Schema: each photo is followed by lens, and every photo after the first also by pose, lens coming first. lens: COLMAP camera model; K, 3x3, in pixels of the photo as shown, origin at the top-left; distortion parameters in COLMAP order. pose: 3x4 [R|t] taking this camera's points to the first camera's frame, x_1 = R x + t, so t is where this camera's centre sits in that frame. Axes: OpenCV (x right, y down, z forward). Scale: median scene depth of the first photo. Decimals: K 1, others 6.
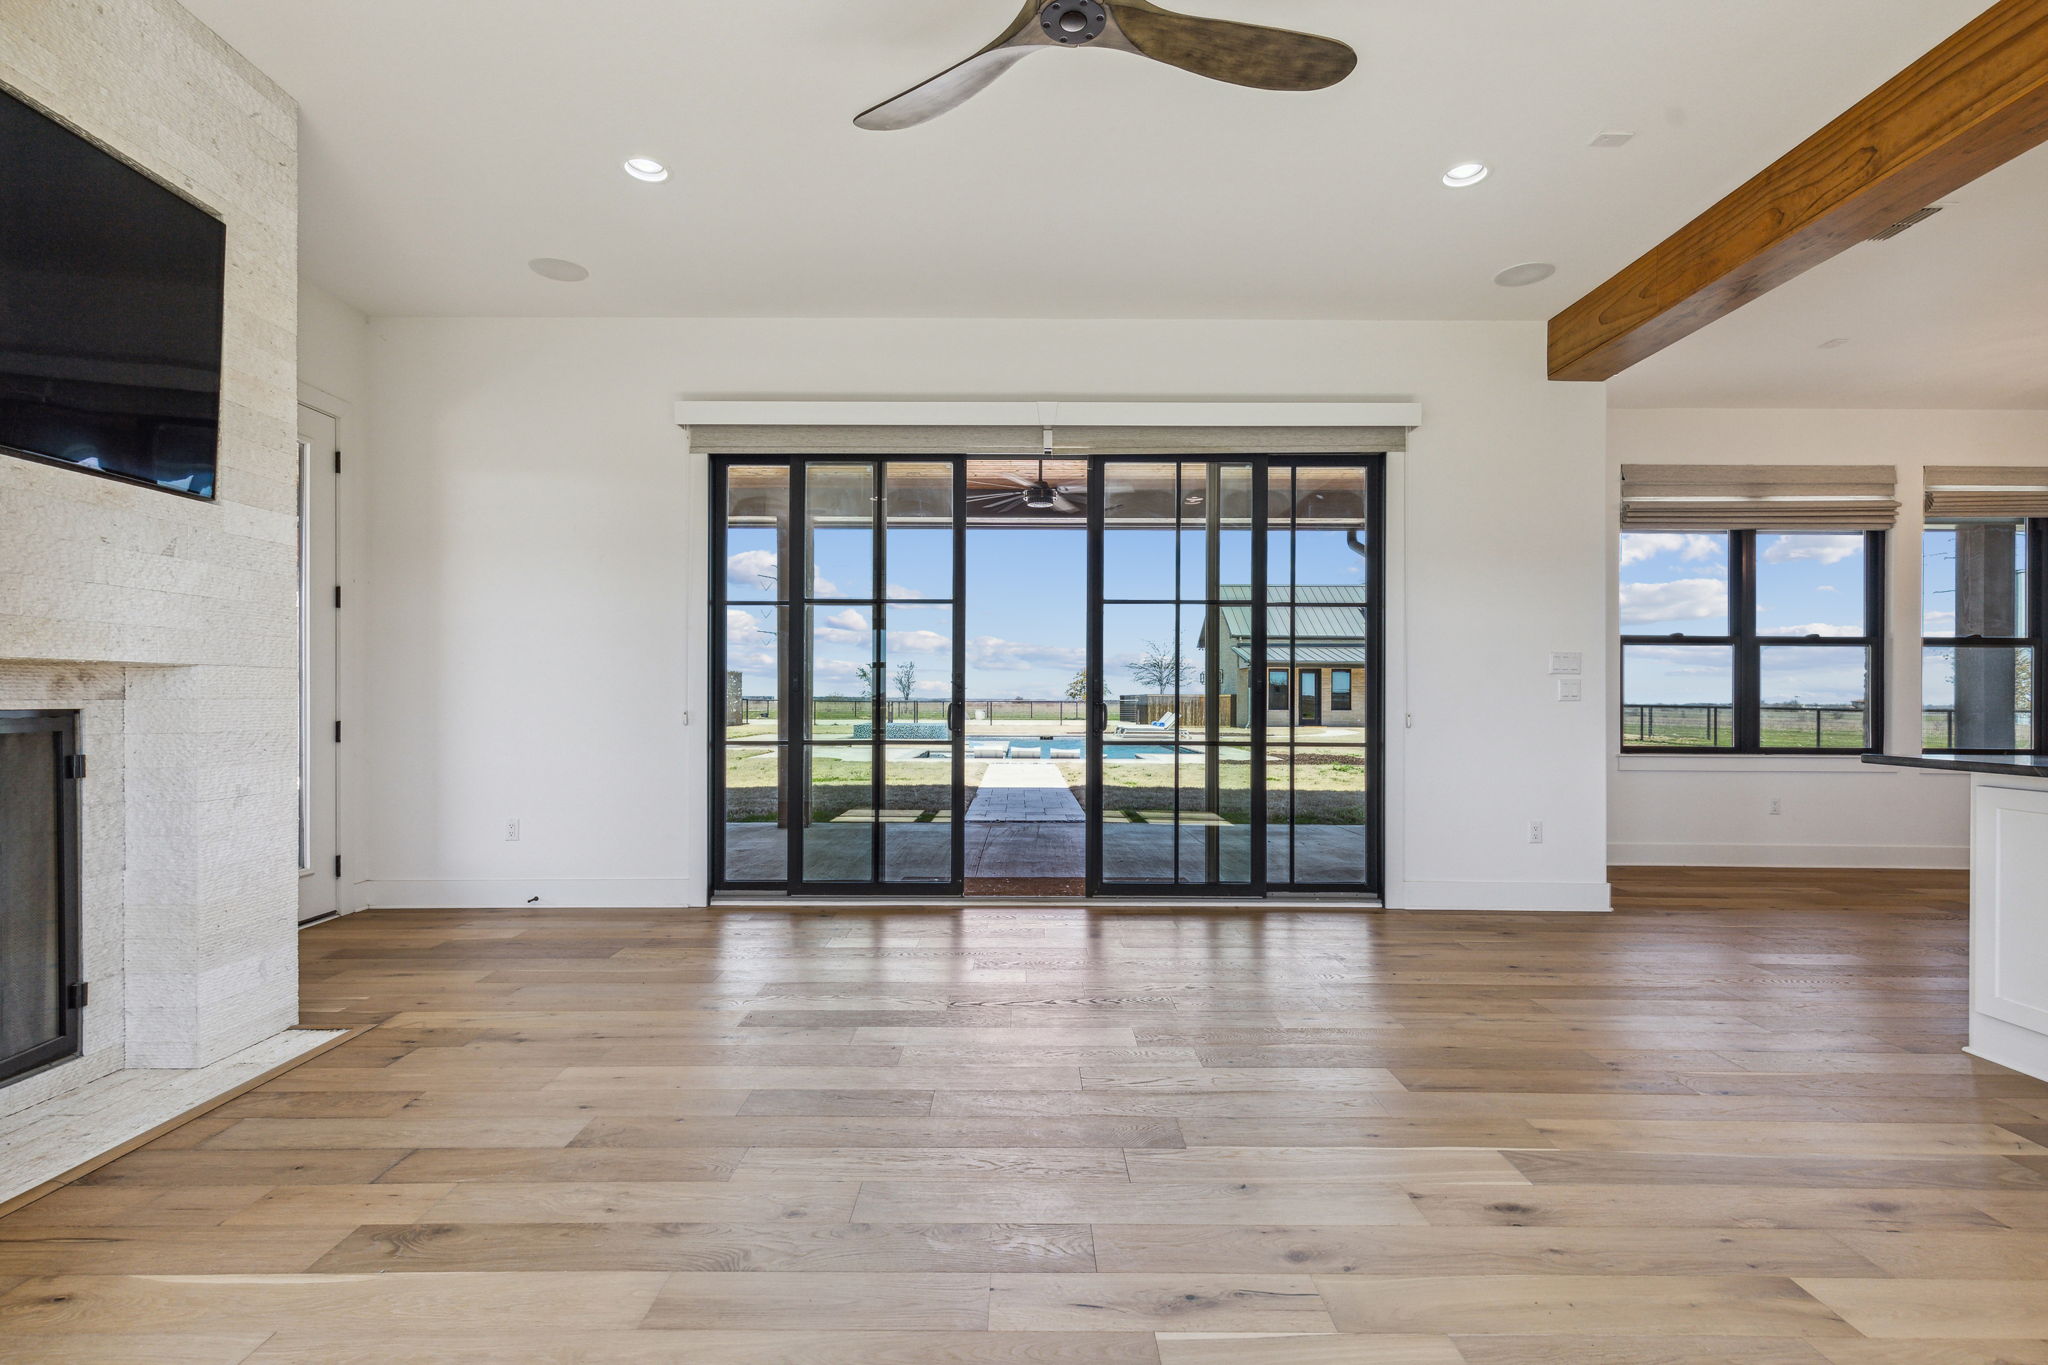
lens RADIAL K [[949.5, 0, 1019.1], [0, 949.5, 691.8], [0, 0, 1]] dist [0.006108, -0.000299]
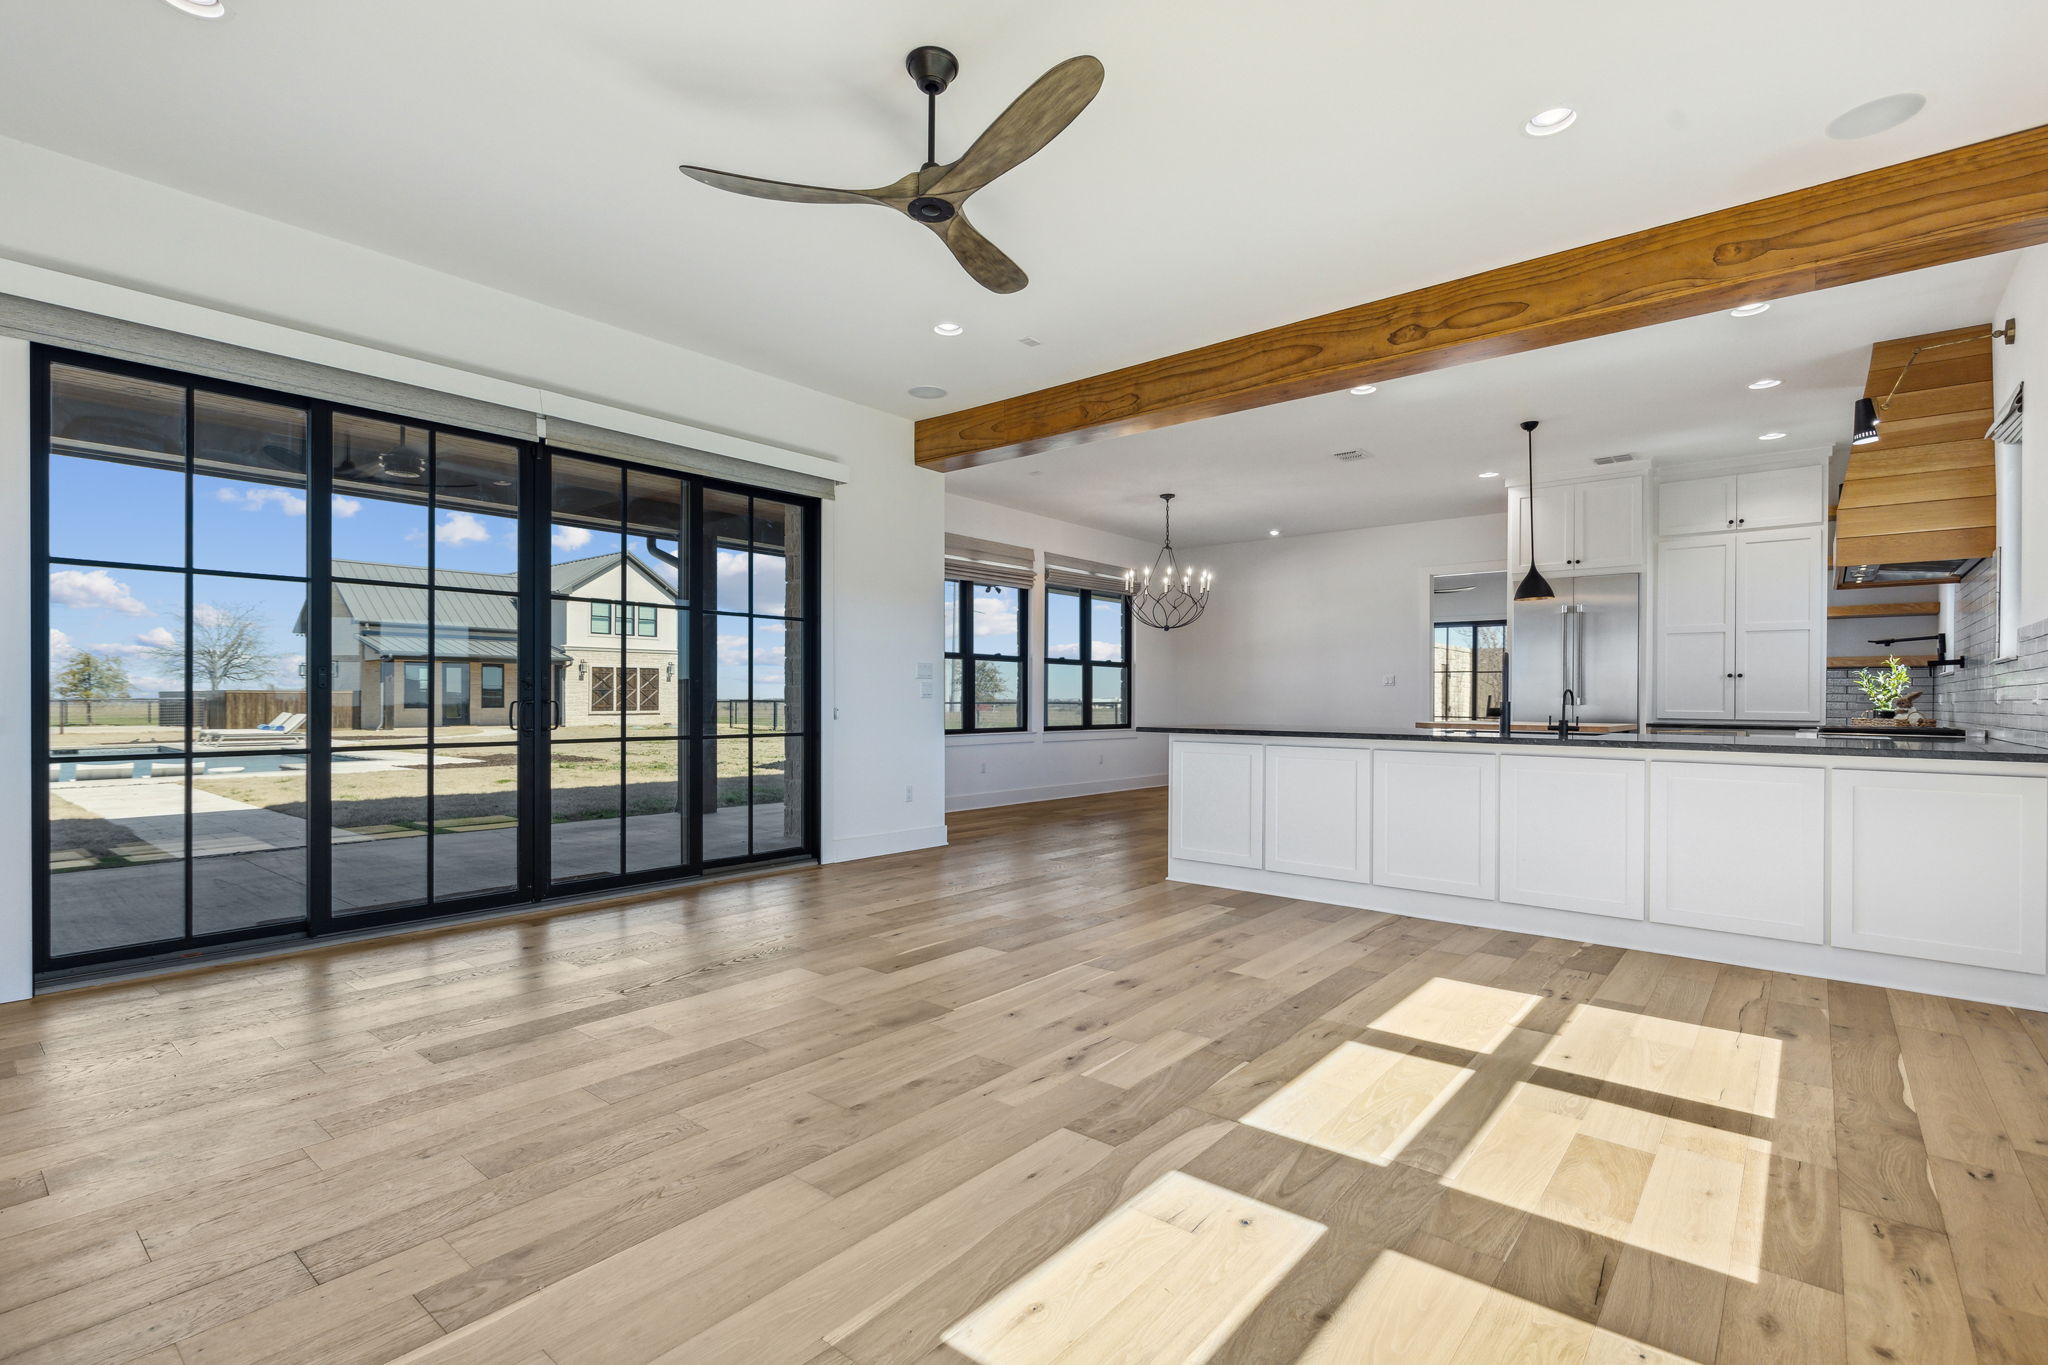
lens RADIAL K [[949.5, 0, 1019.1], [0, 949.5, 691.8], [0, 0, 1]] dist [0.006108, -0.000299]
pose [[0.640480, 0.003245, 0.767968, -0.408085], [-0.006203, 0.999980, 0.000948, -0.001660], [-0.767950, -0.005371, 0.640488, 0.003298]]
